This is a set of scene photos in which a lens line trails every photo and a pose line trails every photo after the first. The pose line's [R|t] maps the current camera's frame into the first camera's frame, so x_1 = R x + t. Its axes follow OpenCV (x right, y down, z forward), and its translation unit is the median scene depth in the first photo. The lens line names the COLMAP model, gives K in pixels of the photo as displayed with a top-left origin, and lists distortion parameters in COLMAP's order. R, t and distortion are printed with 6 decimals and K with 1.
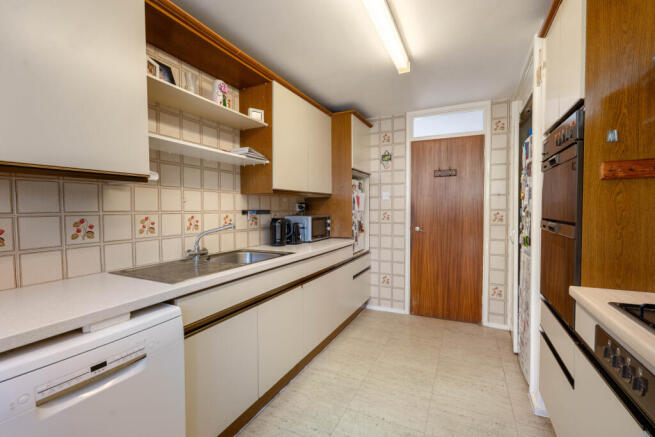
lens RADIAL K [[290.4, 0, 332.7], [0, 290.4, 218.2], [0, 0, 1]] dist [-0.001103, -0.000256]
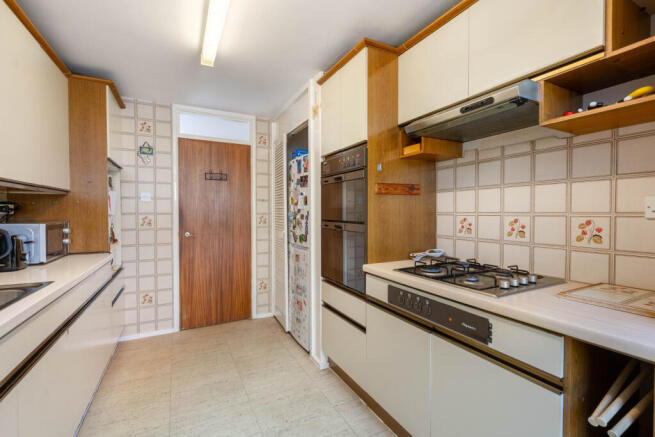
lens RADIAL K [[290.4, 0, 332.7], [0, 290.4, 218.2], [0, 0, 1]] dist [-0.001103, -0.000256]
pose [[0.599904, -0.012517, 0.799974, -0.179678], [0.023437, 0.999723, -0.001933, -0.001838], [-0.799728, 0.019908, 0.600032, 0.092305]]
